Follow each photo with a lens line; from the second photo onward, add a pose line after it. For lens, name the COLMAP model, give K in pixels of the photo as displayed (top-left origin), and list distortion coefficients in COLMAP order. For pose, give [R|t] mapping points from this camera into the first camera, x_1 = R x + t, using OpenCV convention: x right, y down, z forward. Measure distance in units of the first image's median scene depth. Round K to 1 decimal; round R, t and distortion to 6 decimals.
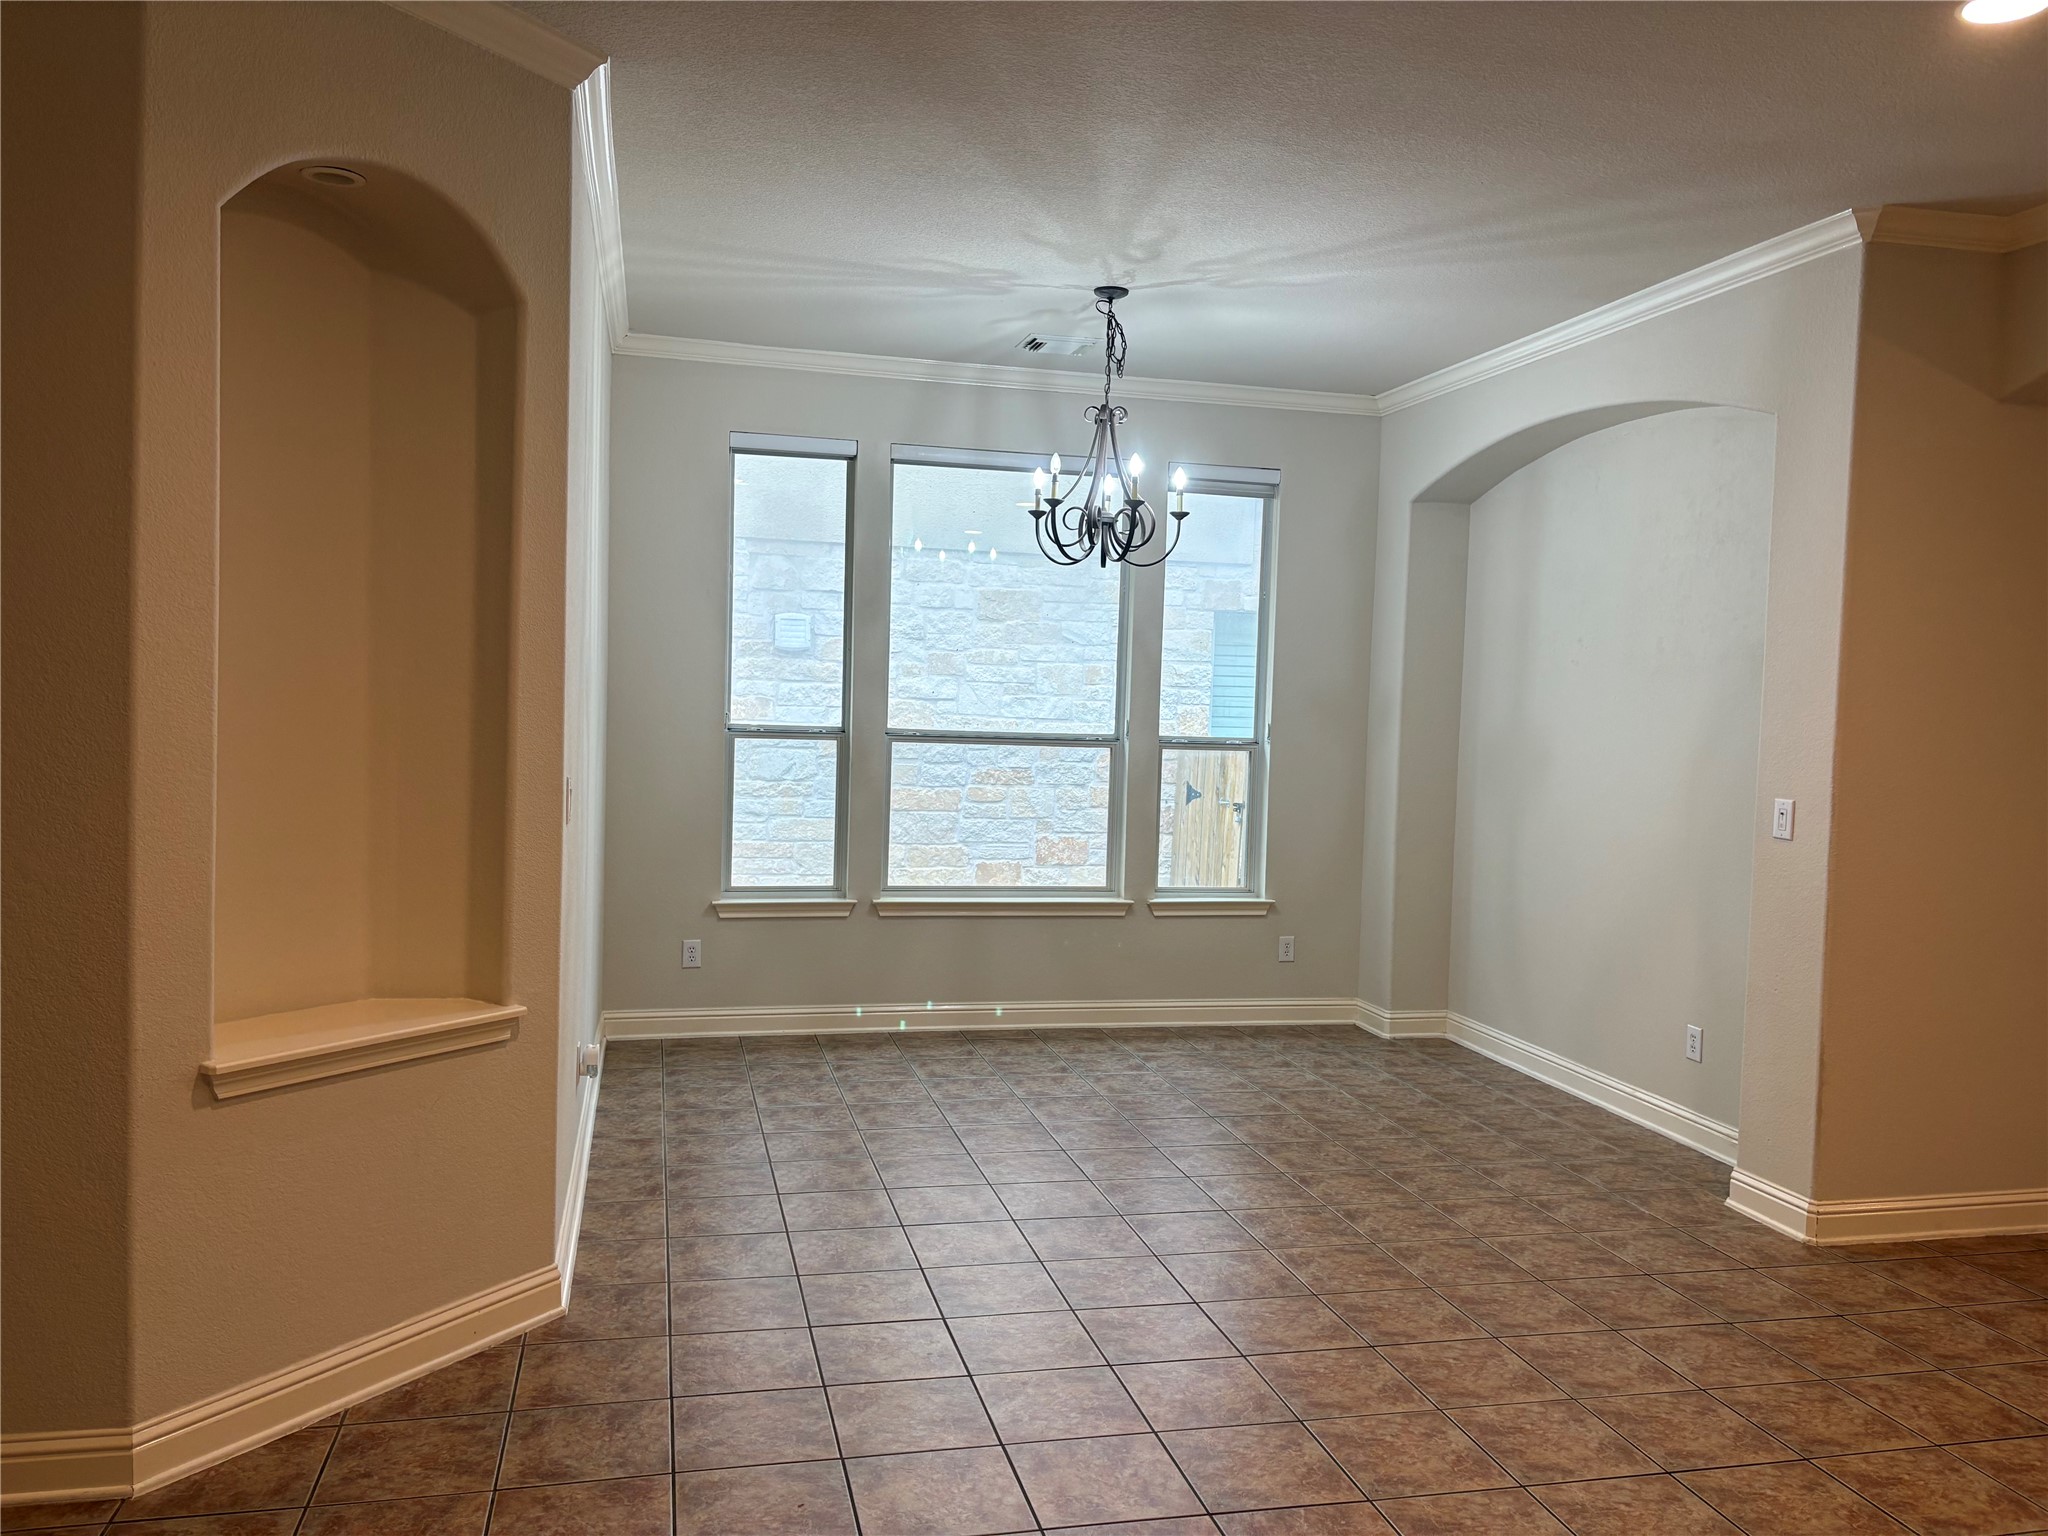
lens RADIAL K [[1546.0, 0, 1024.0], [0, 1546.0, 768.0], [0, 0, 1]] dist [0.039779, -0.034215]
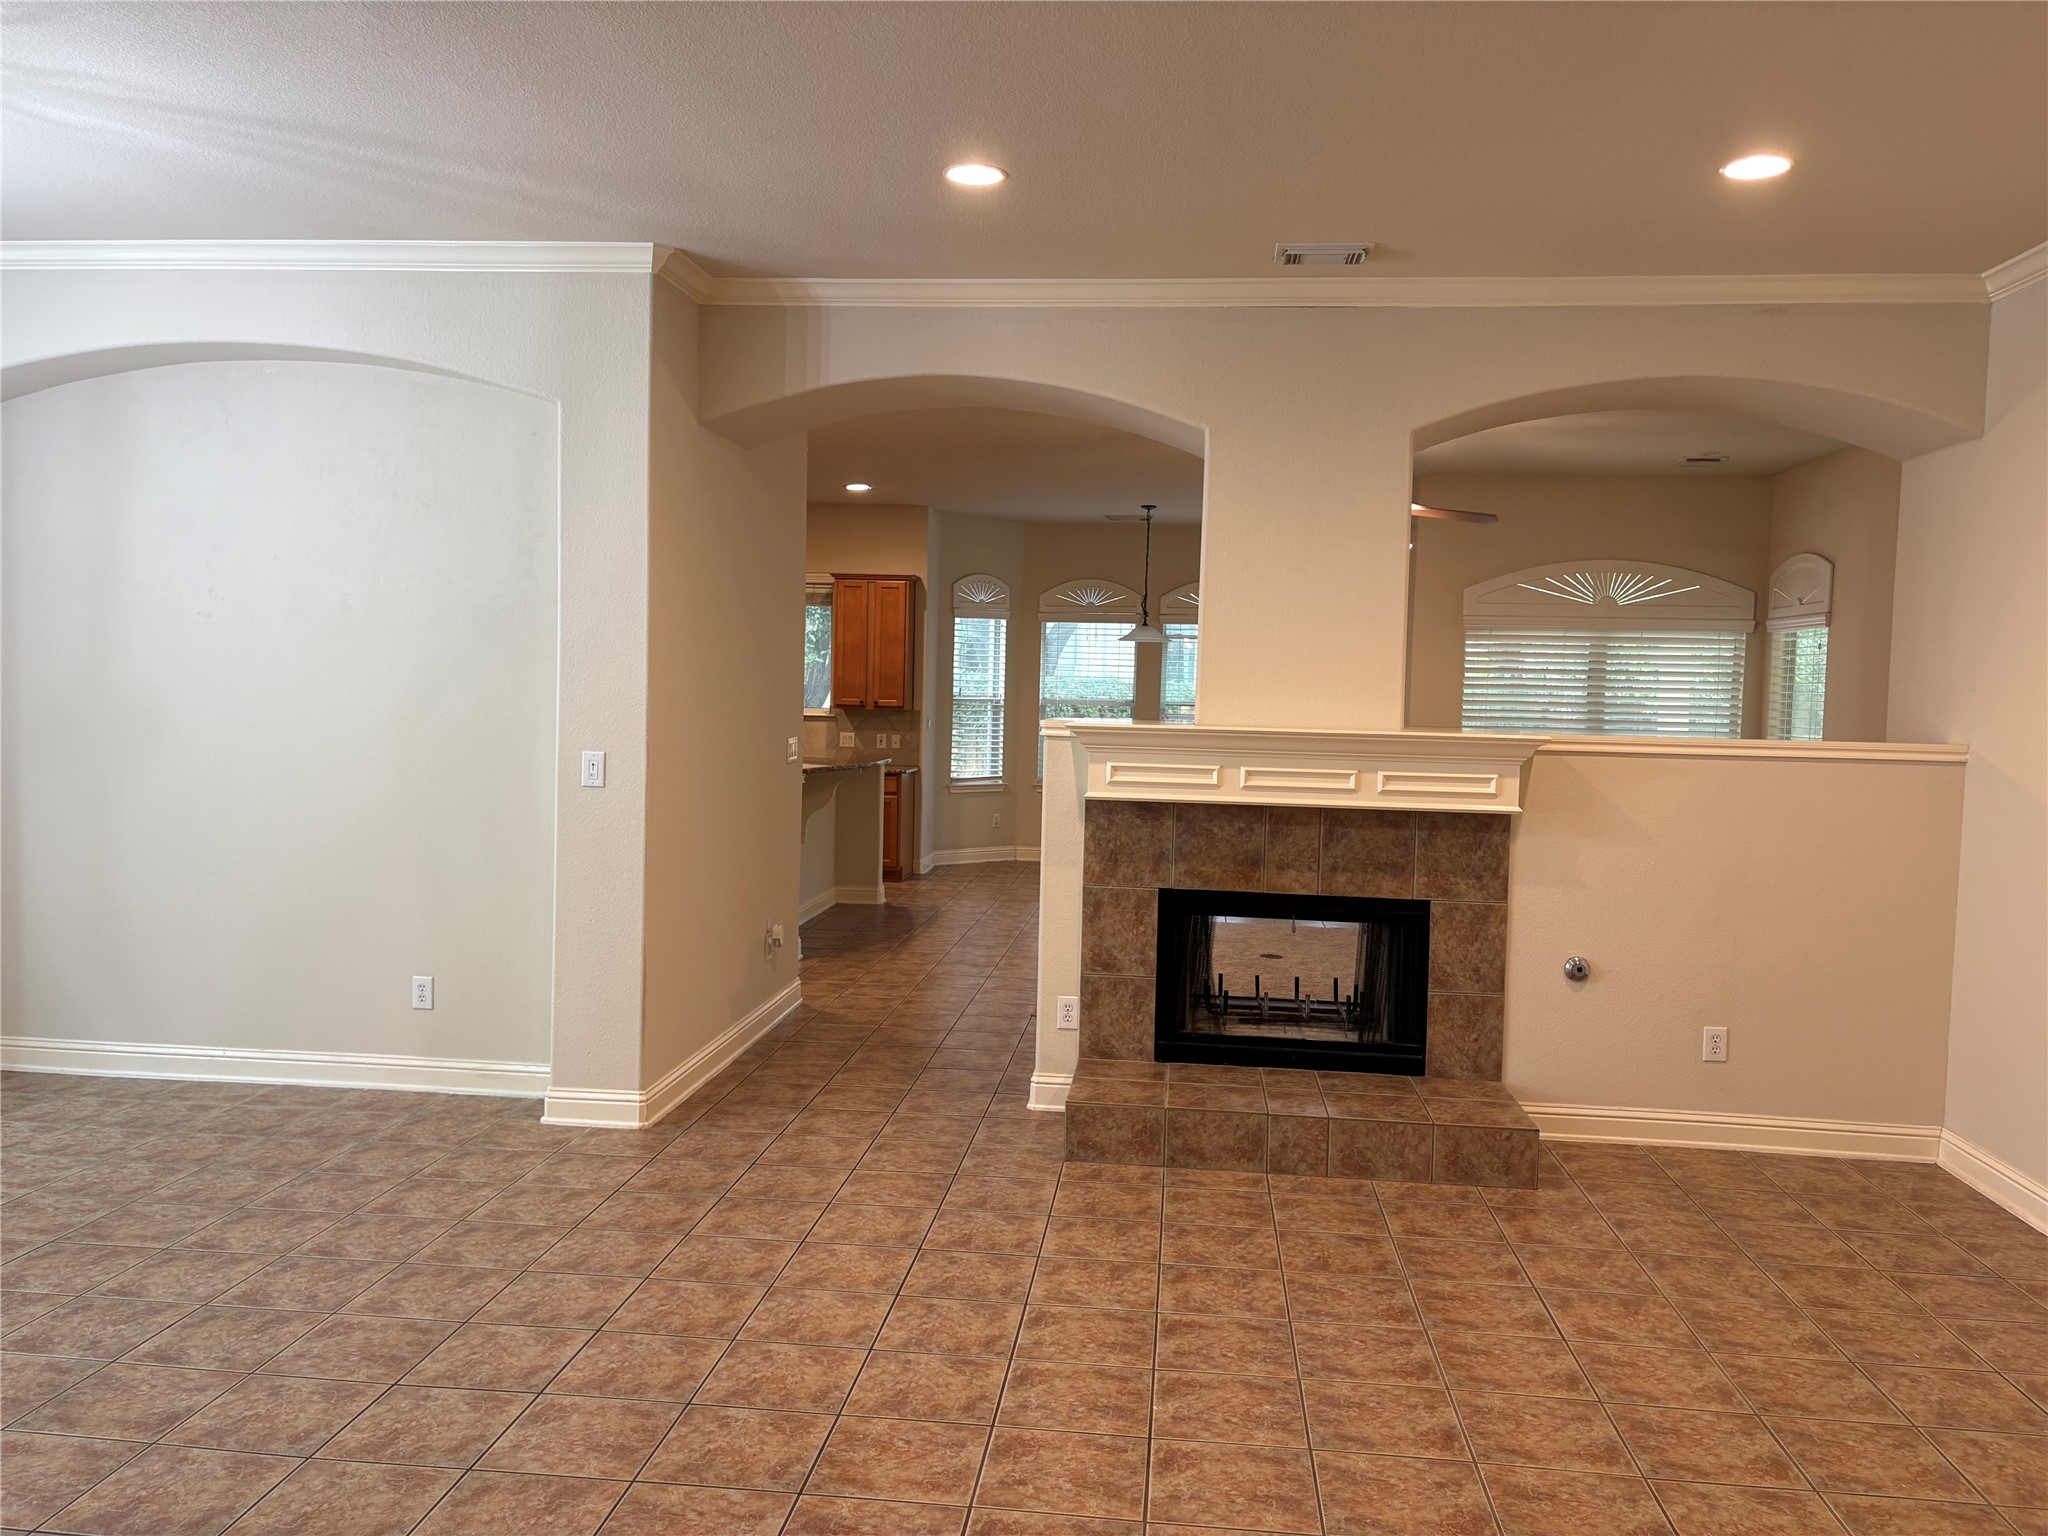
lens RADIAL K [[1546.0, 0, 1024.0], [0, 1546.0, 768.0], [0, 0, 1]] dist [0.039779, -0.034215]
pose [[0.336112, -0.069326, 0.939267, -0.482531], [0.028723, 0.997578, 0.063351, -0.031506], [-0.941384, 0.005686, 0.337289, 0.337986]]
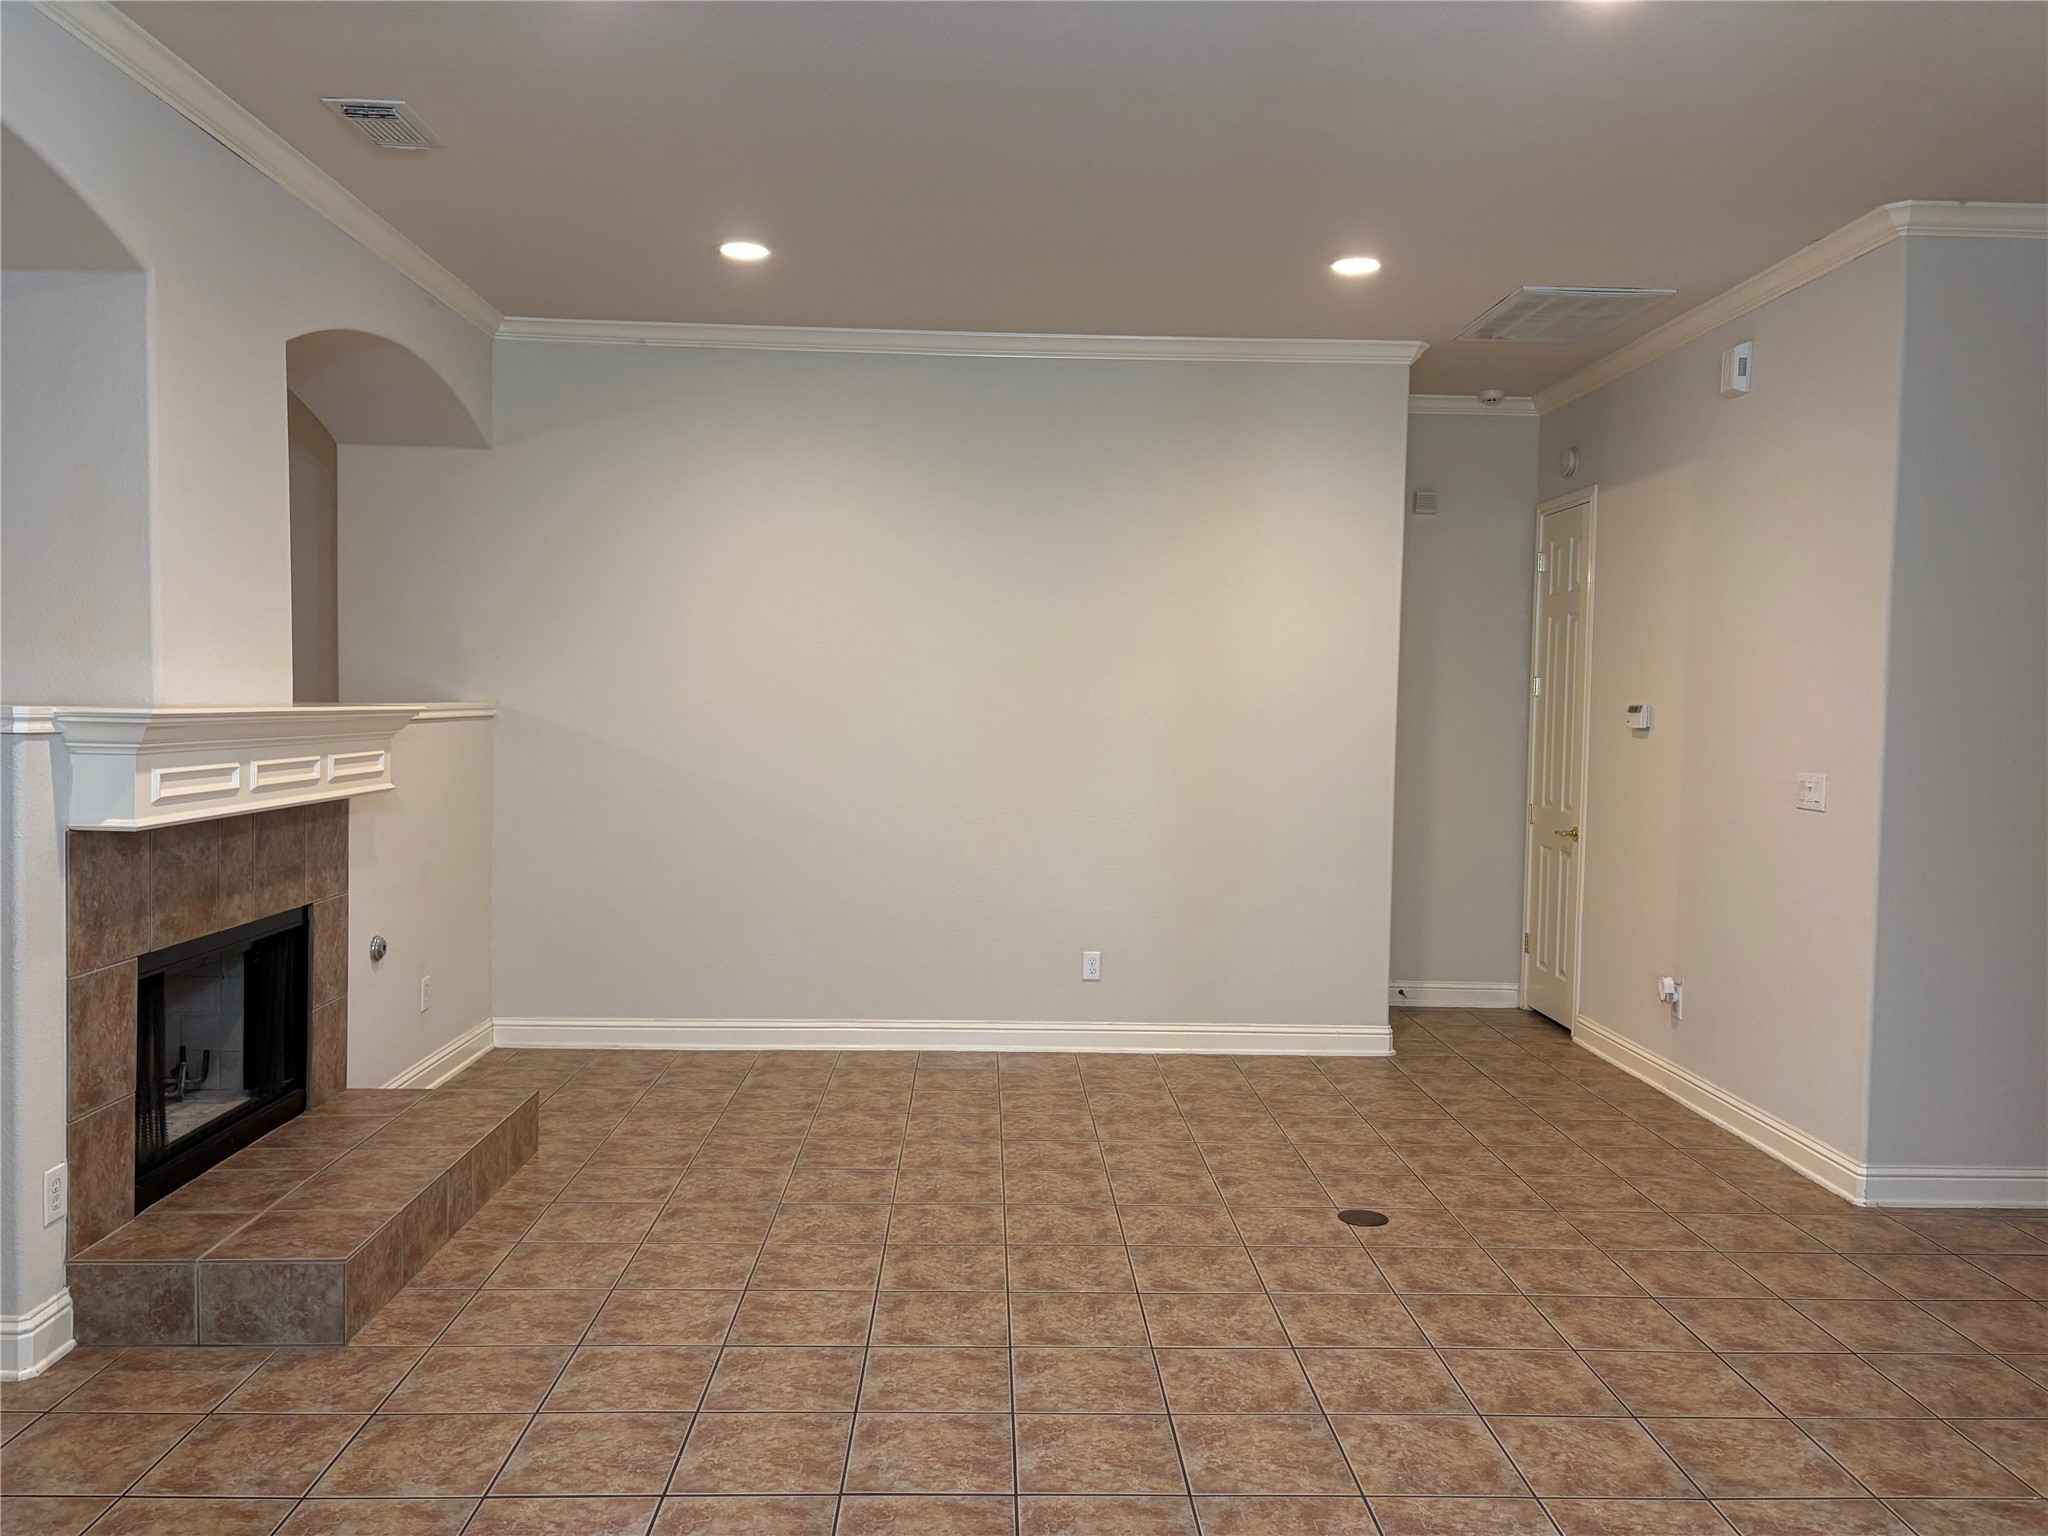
lens RADIAL K [[1549.7, 0, 1024.0], [0, 1549.7, 768.0], [0, 0, 1]] dist [0.002322, 0.009164]
pose [[-0.976474, -0.052492, 0.209149, 0.080204], [-0.031994, 0.994452, 0.100213, -0.051205], [-0.213248, 0.091164, -0.972735, 1.343963]]
